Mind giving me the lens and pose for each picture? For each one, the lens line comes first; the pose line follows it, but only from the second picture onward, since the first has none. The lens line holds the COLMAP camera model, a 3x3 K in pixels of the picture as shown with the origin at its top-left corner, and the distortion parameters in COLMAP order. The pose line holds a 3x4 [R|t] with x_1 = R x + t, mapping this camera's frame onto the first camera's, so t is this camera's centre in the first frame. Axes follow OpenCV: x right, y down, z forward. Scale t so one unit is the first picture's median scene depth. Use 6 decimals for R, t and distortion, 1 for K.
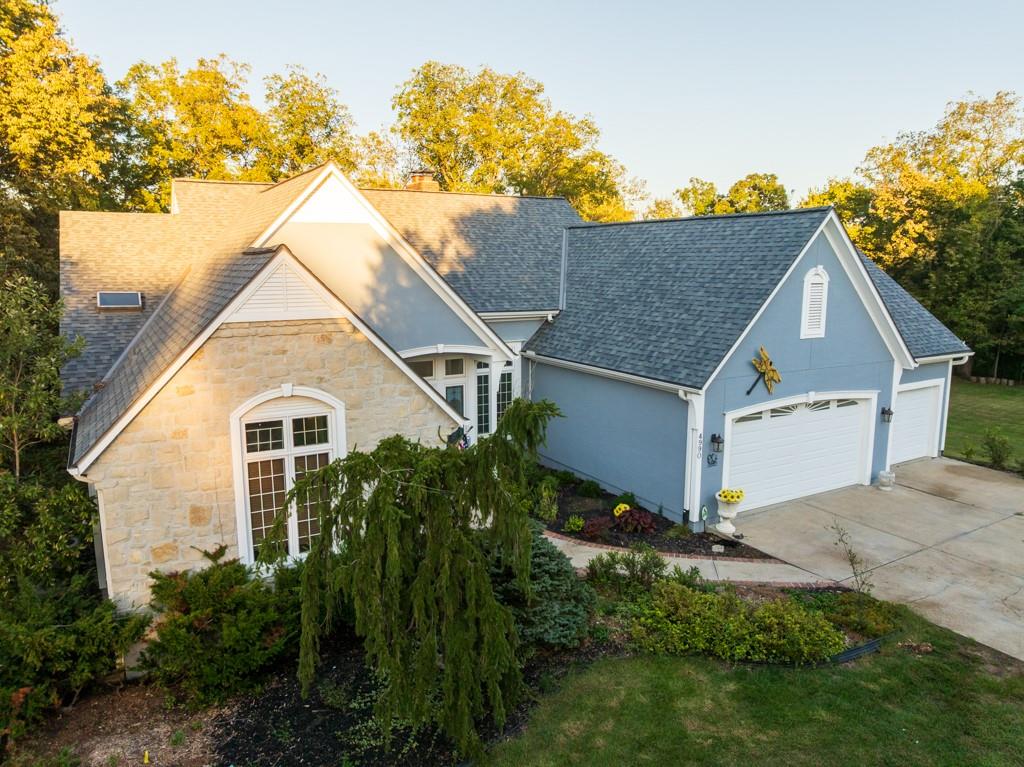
lens RADIAL K [[719.3, 0, 512.0], [0, 719.3, 383.5], [0, 0, 1]] dist [-0.025835, 0.000449]
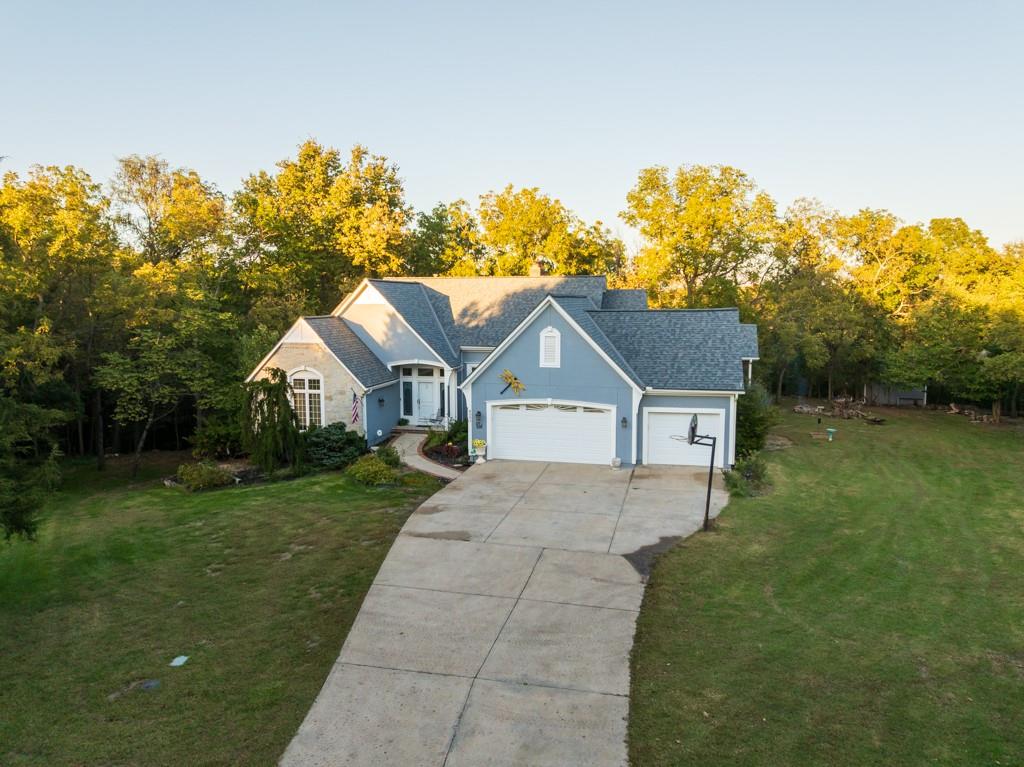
lens RADIAL K [[719.3, 0, 512.0], [0, 719.3, 383.5], [0, 0, 1]] dist [-0.025835, 0.000449]
pose [[0.728196, 0.074621, -0.681294, 2.060900], [-0.114996, 0.993266, -0.014122, 0.014458], [0.675652, 0.088630, 0.731874, -0.465644]]
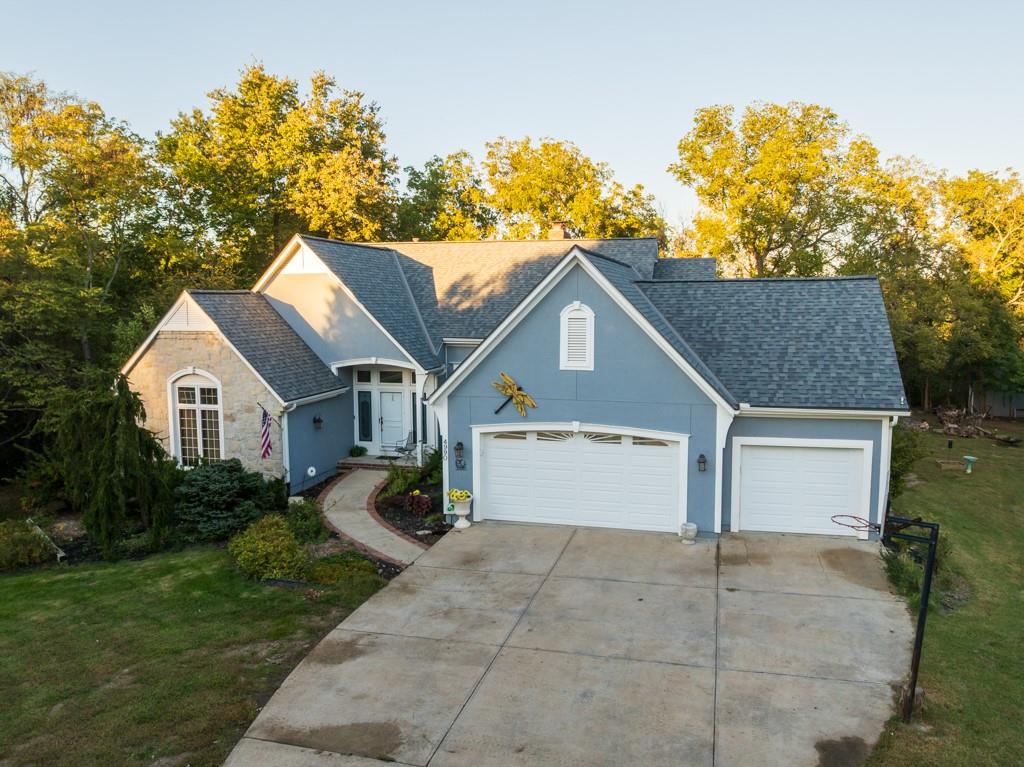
lens RADIAL K [[756.7, 0, 540.9], [0, 756.7, 381.4], [0, 0, 1]] dist [-0.033605, -0.001624]
pose [[0.730863, 0.070870, -0.678835, 1.502536], [-0.116236, 0.992989, -0.021477, -0.023083], [0.672554, 0.094601, 0.733976, 0.200572]]
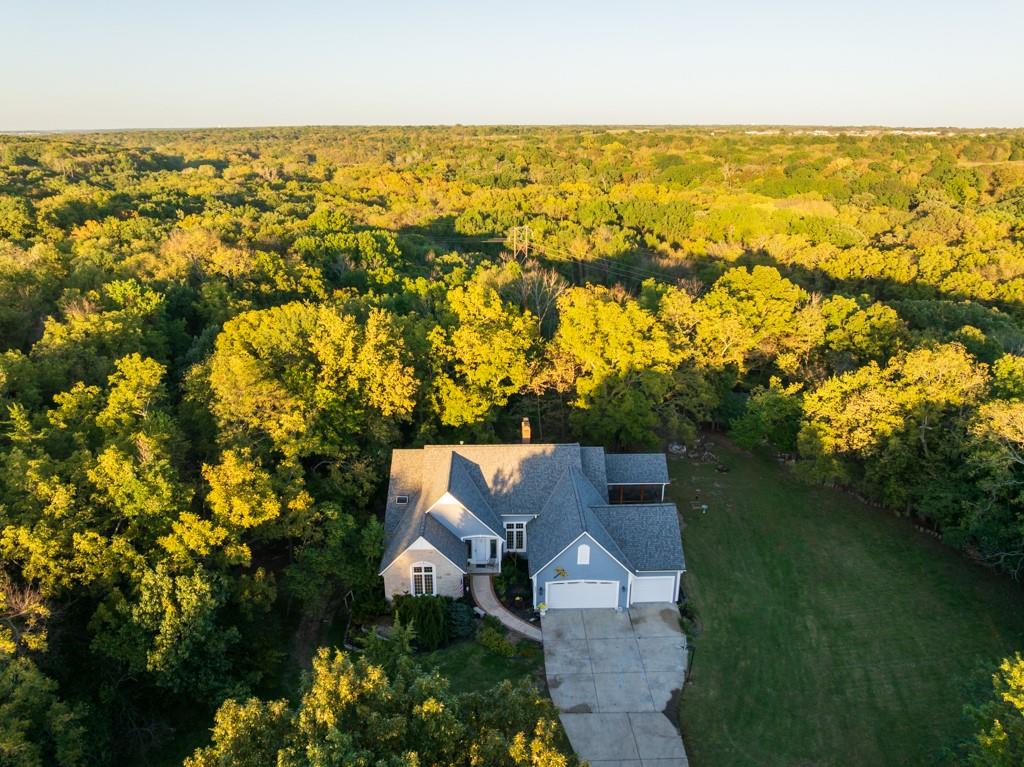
lens RADIAL K [[719.3, 0, 512.0], [0, 719.3, 383.5], [0, 0, 1]] dist [-0.025835, 0.000449]
pose [[0.881885, 0.162977, -0.442400, 1.850861], [-0.083928, 0.977632, 0.192850, -1.863204], [0.463935, -0.132942, 0.875837, -2.346719]]
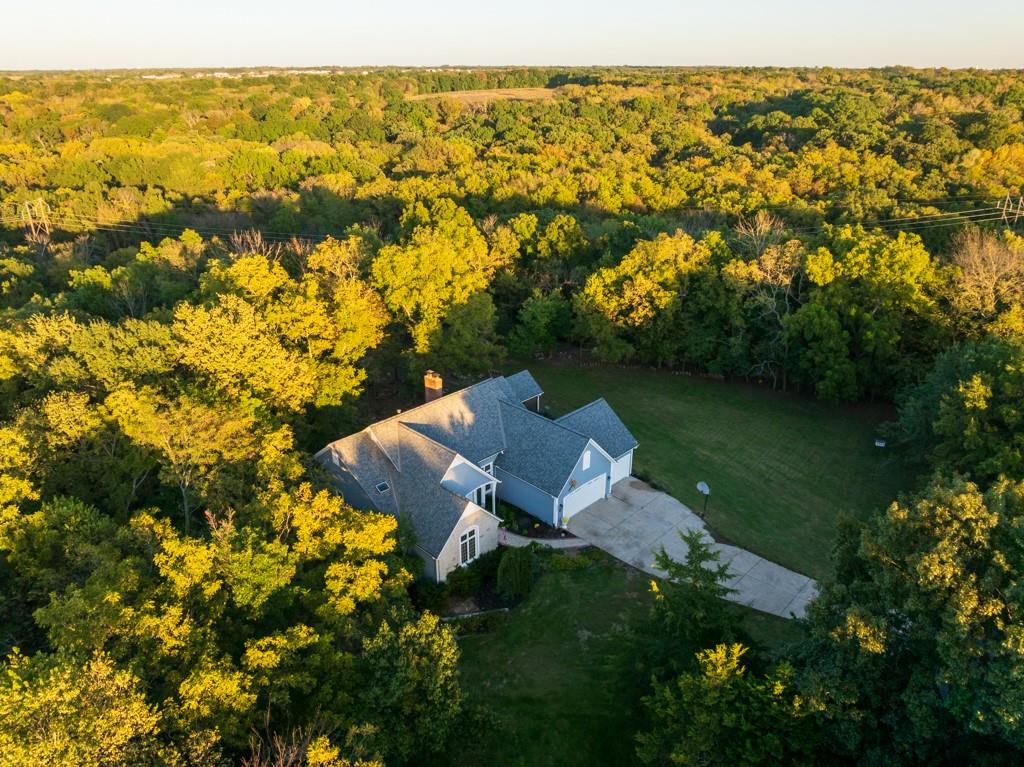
lens RADIAL K [[719.3, 0, 512.0], [0, 719.3, 383.5], [0, 0, 1]] dist [-0.025835, 0.000449]
pose [[0.965959, -0.108712, 0.234744, -0.927541], [0.048504, 0.967433, 0.248436, -1.784551], [-0.254107, -0.228593, 0.939774, -2.764390]]
